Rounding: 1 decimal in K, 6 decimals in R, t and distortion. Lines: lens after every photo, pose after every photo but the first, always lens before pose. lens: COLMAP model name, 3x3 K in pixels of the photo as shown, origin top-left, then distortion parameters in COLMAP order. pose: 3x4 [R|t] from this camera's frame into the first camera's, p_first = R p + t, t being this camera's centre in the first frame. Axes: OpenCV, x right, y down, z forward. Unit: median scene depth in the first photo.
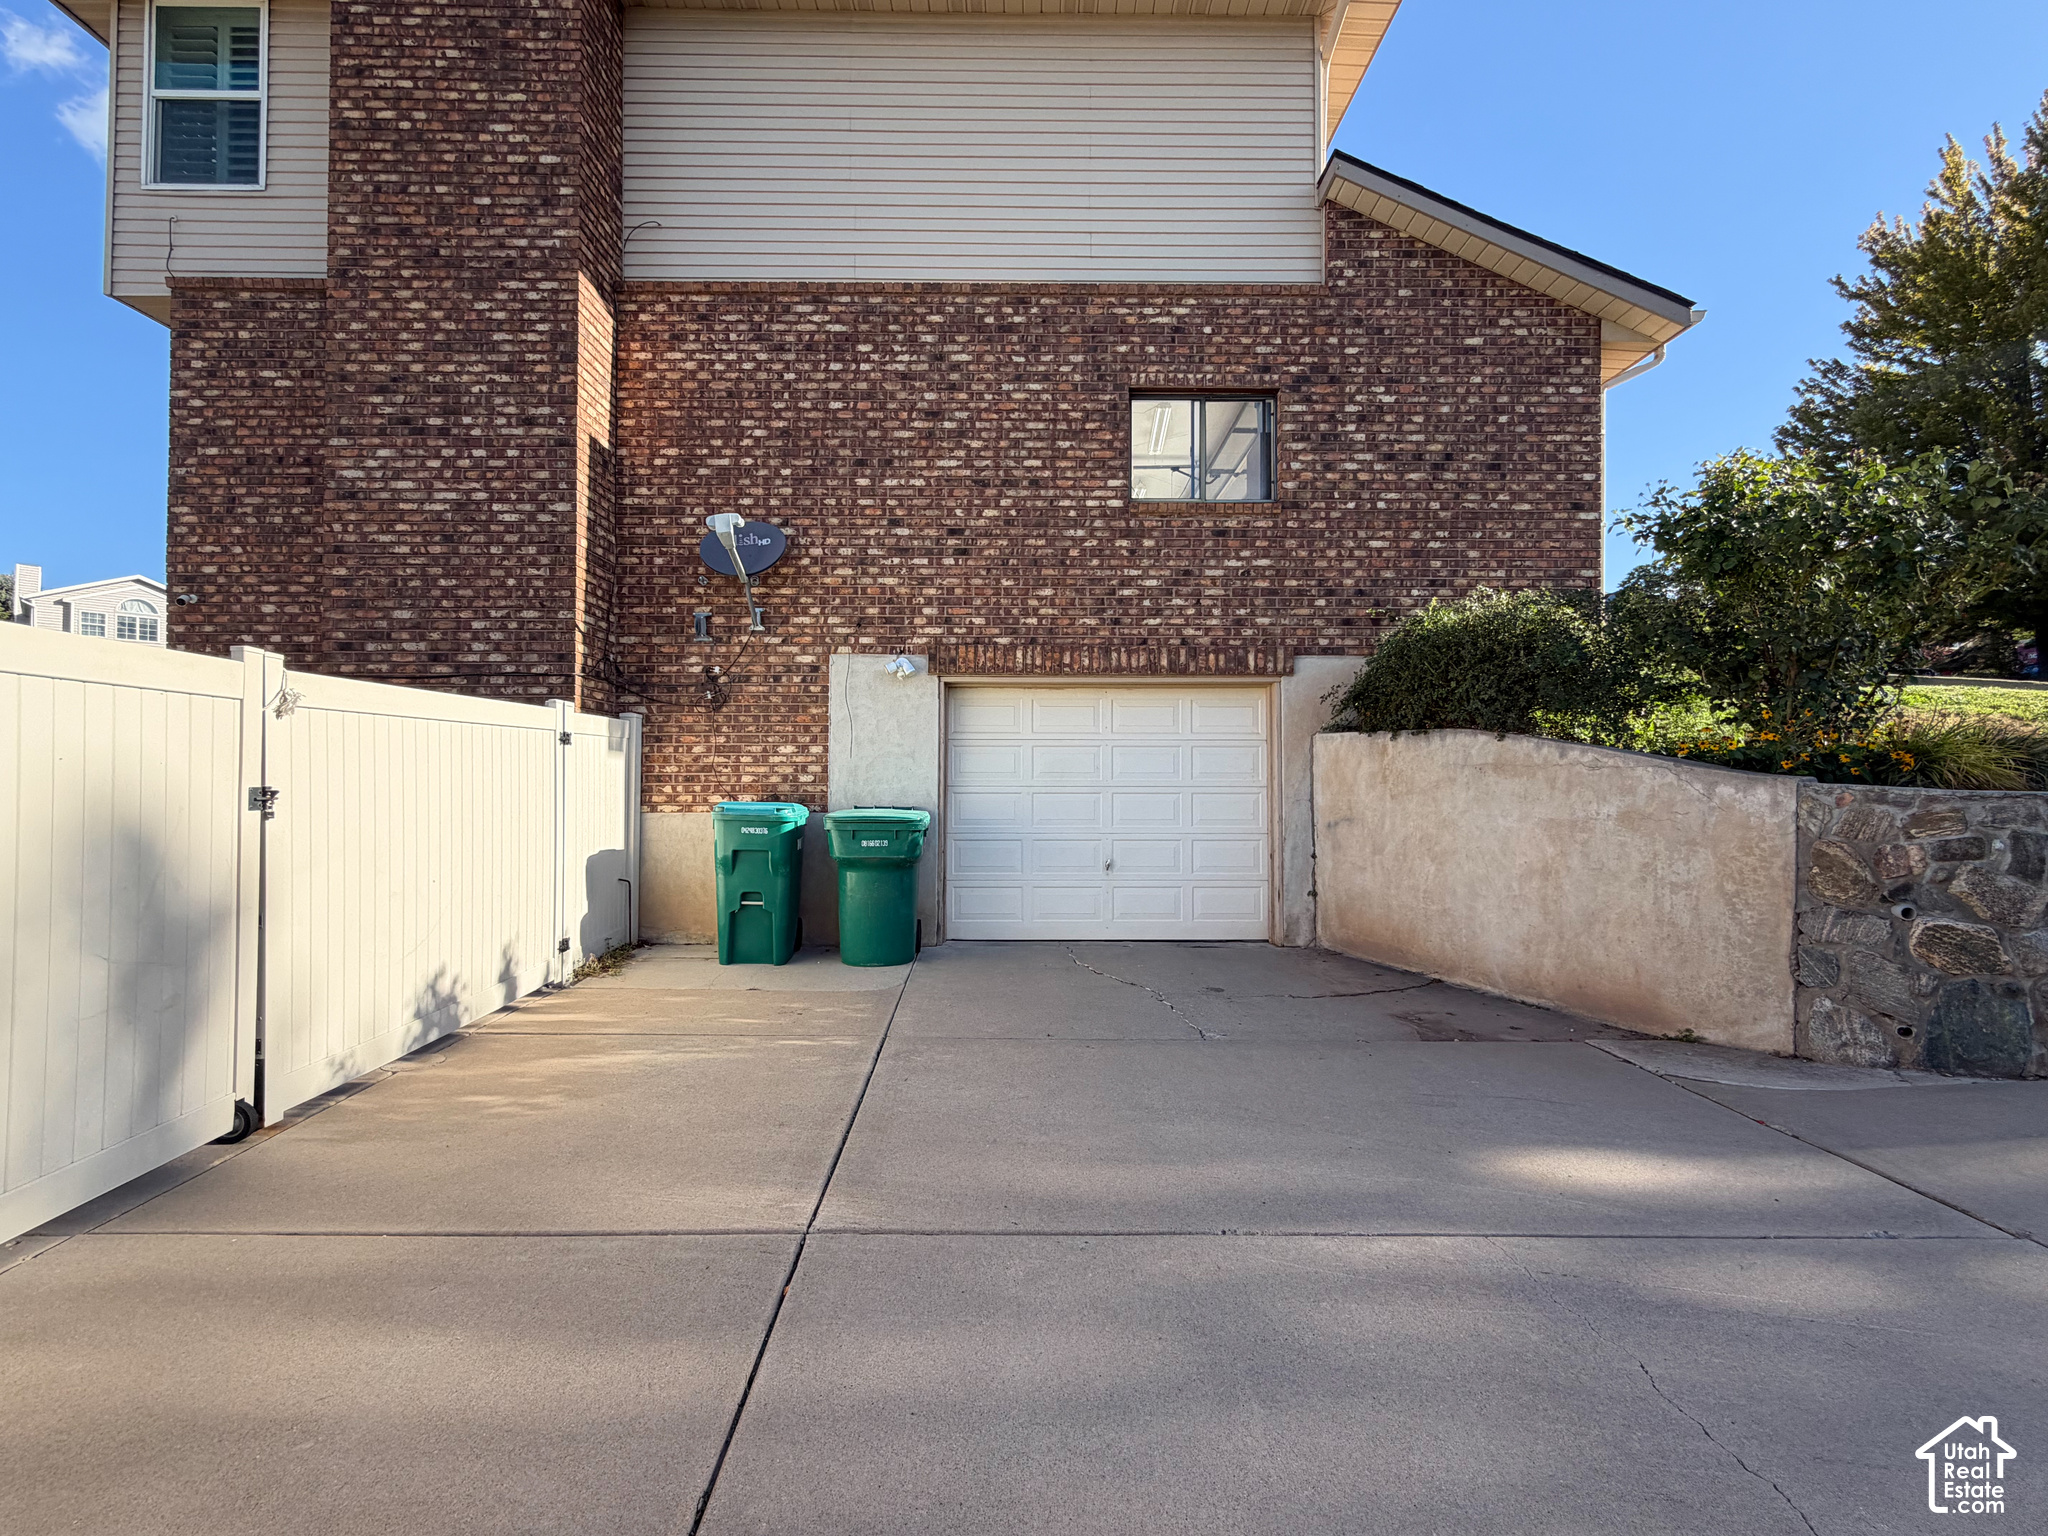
lens RADIAL K [[895.6, 0, 1022.7], [0, 895.6, 769.5], [0, 0, 1]] dist [0.000887, 0.000118]
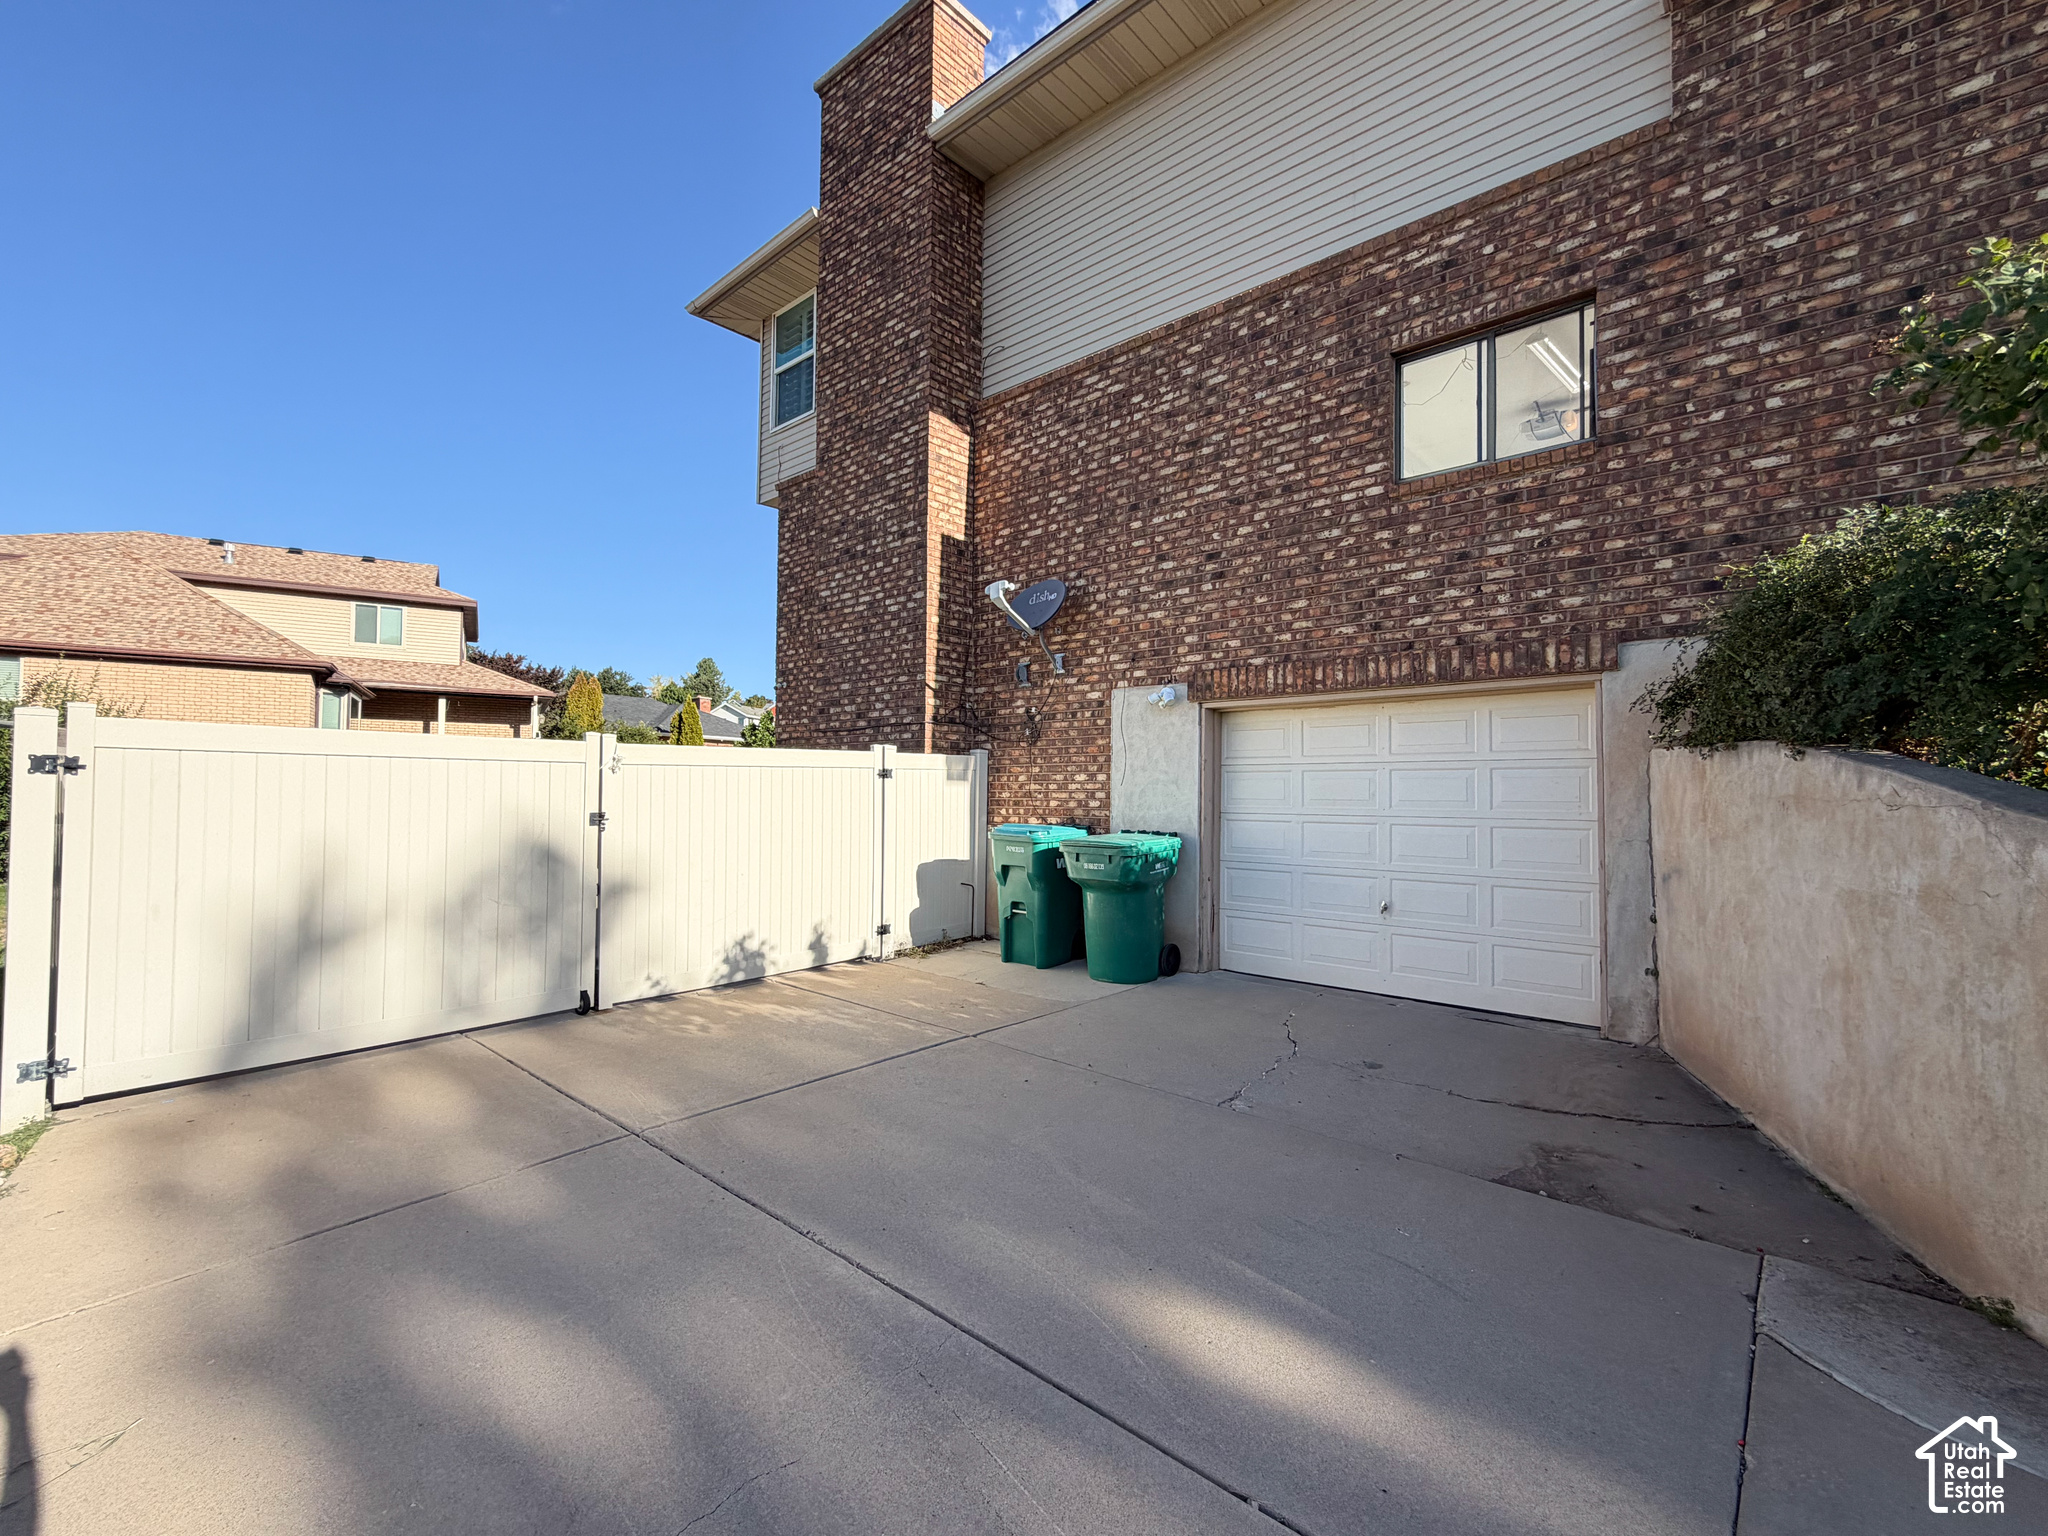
lens RADIAL K [[895.6, 0, 1030.2], [0, 895.6, 770.5], [0, 0, 1]] dist [0.000887, 0.000118]
pose [[0.736103, -0.014649, -0.676711, 0.446897], [0.005553, 0.999863, -0.015604, -0.014197], [0.676846, 0.007729, 0.736084, 0.137150]]
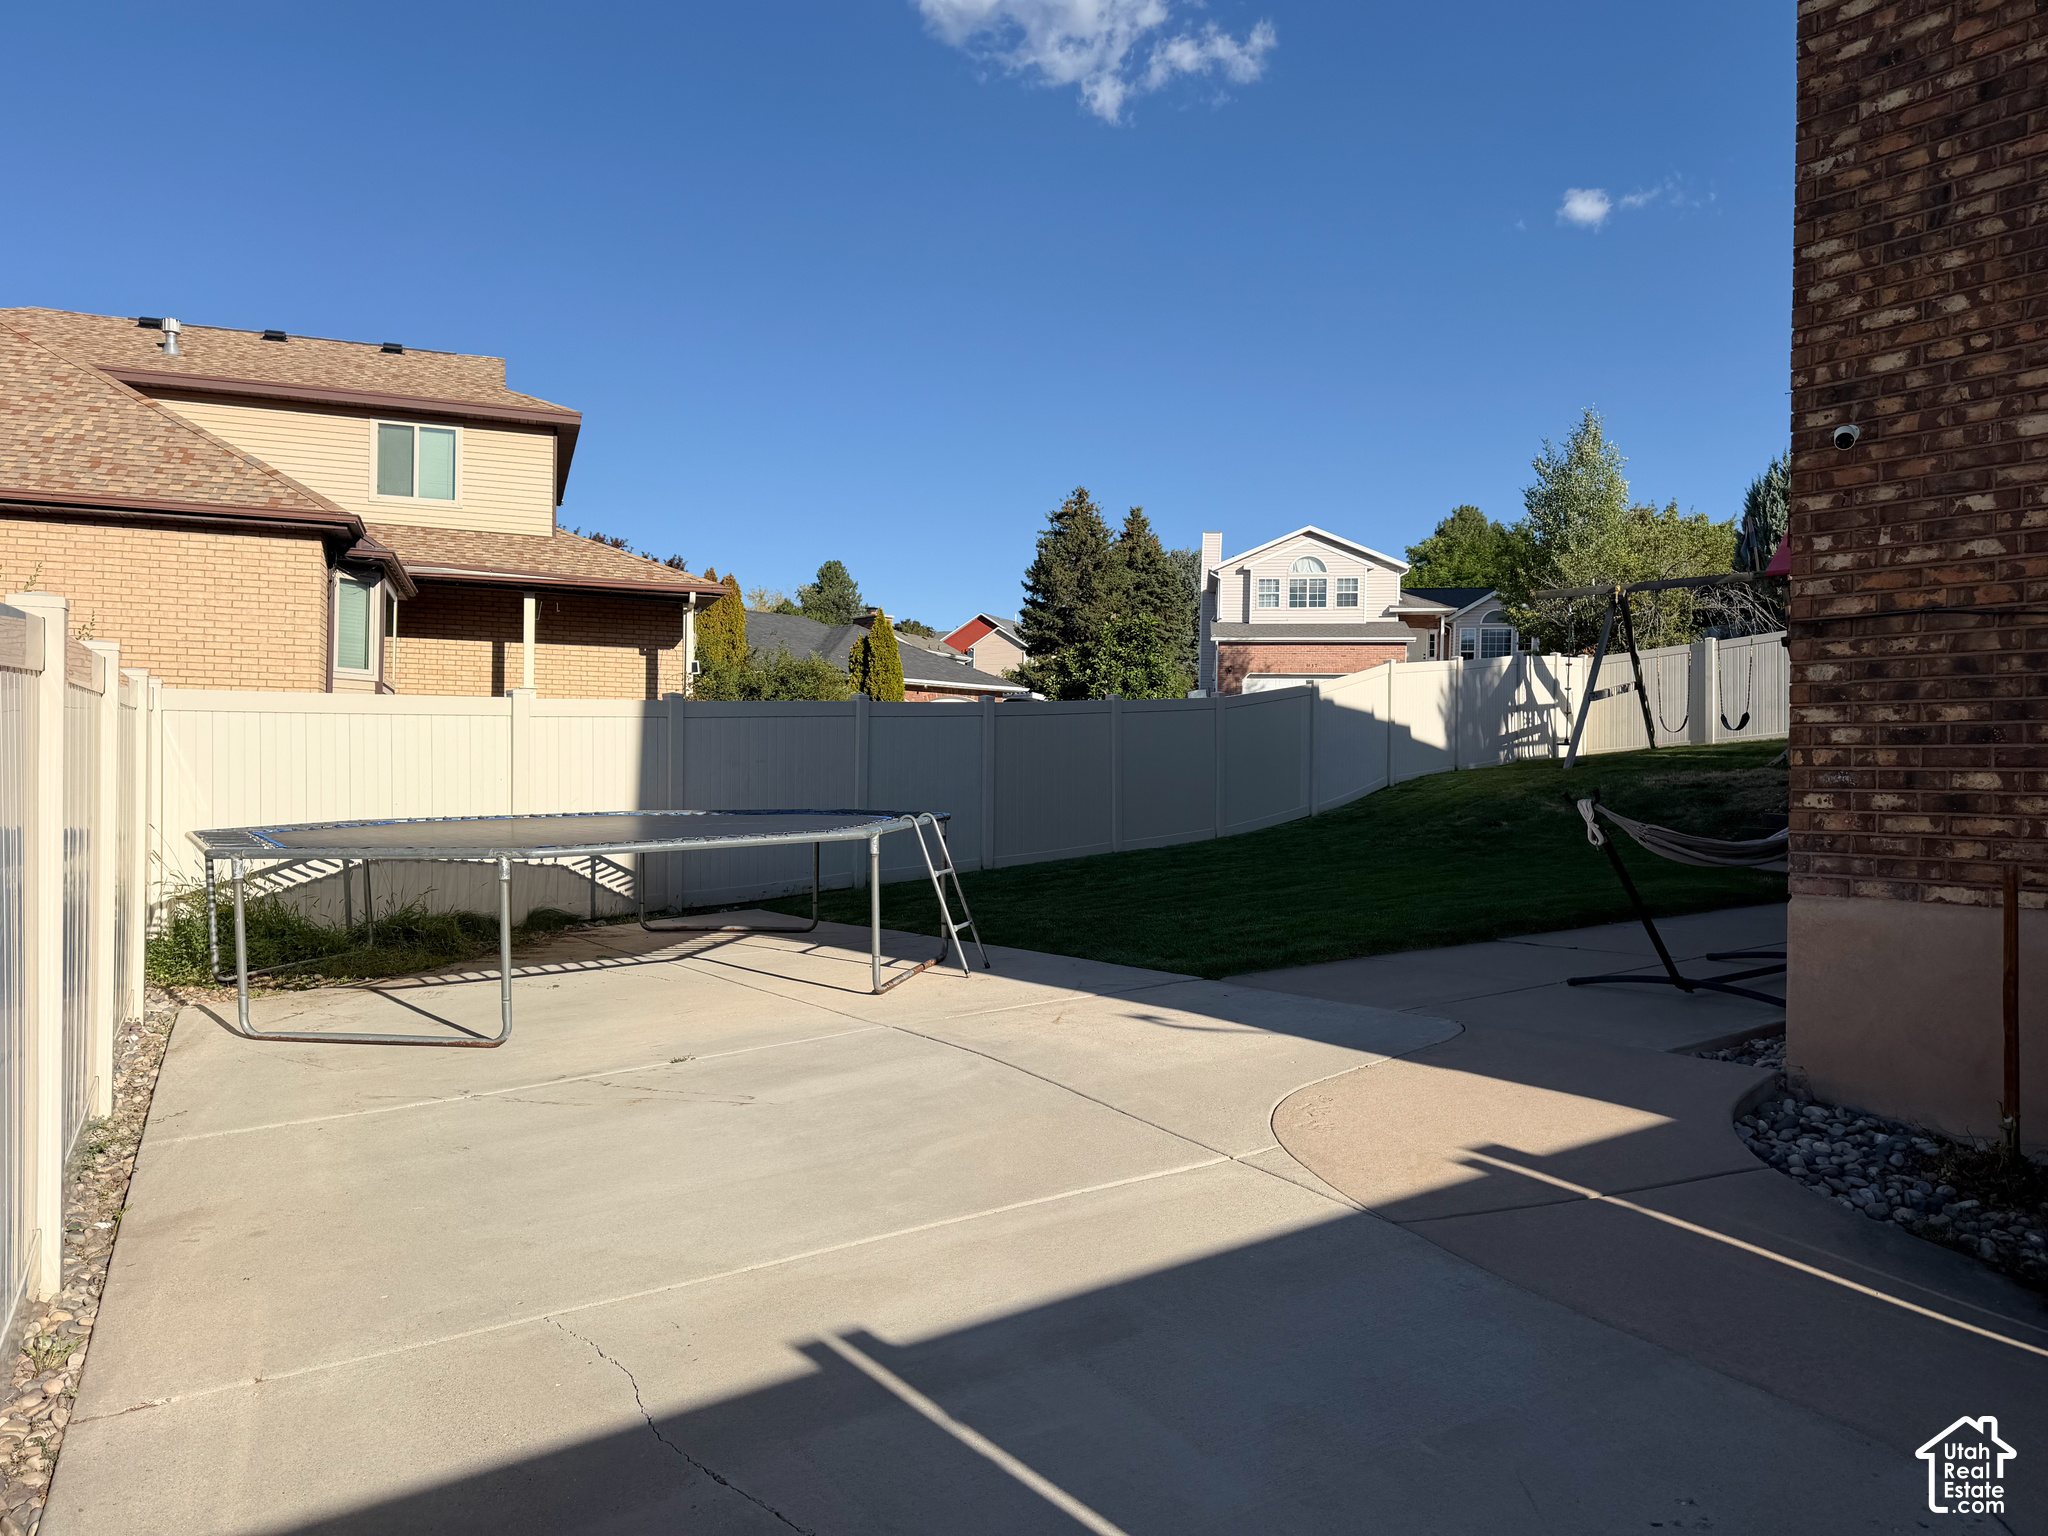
lens RADIAL K [[1432.8, 0, 1026.7], [0, 1432.8, 780.6], [0, 0, 1]] dist [0.004189, -0.004970]
pose [[0.597479, 0.007969, -0.801845, -0.582119], [-0.000797, 0.999956, 0.009343, -0.017977], [0.801884, -0.004943, 0.597459, 0.214742]]
